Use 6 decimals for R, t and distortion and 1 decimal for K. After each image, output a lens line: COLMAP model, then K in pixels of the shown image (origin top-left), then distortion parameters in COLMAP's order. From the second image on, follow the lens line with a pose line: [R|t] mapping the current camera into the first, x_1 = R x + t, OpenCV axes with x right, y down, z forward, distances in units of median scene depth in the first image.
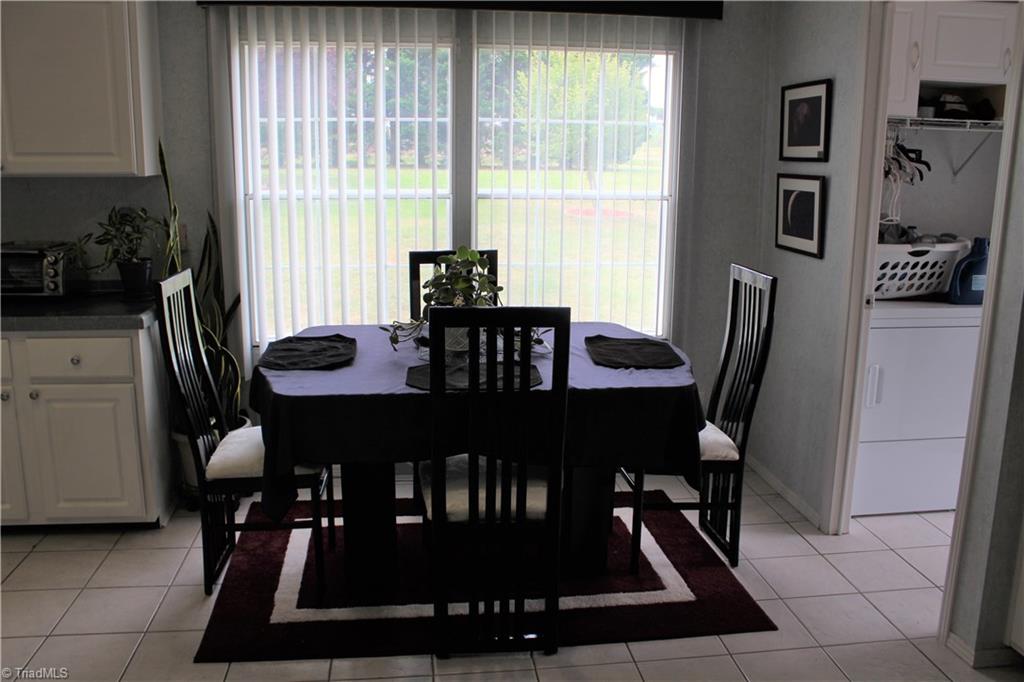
lens RADIAL K [[865.3, 0, 512.4], [0, 865.3, 333.1], [0, 0, 1]] dist [-0.121617, 0.073650]
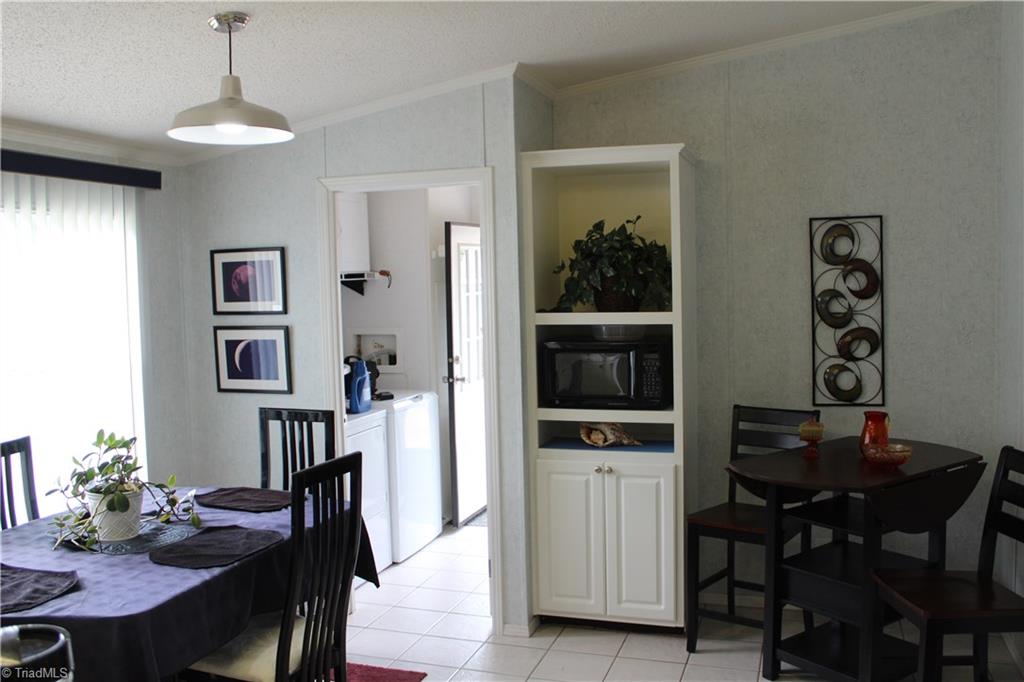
lens RADIAL K [[921.2, 0, 516.4], [0, 921.2, 340.8], [0, 0, 1]] dist [-0.070822, 0.015792]
pose [[0.419834, -0.079361, 0.904124, -0.632246], [0.209163, 0.977816, -0.011296, -0.075105], [-0.883170, 0.193851, 0.427120, 0.145771]]
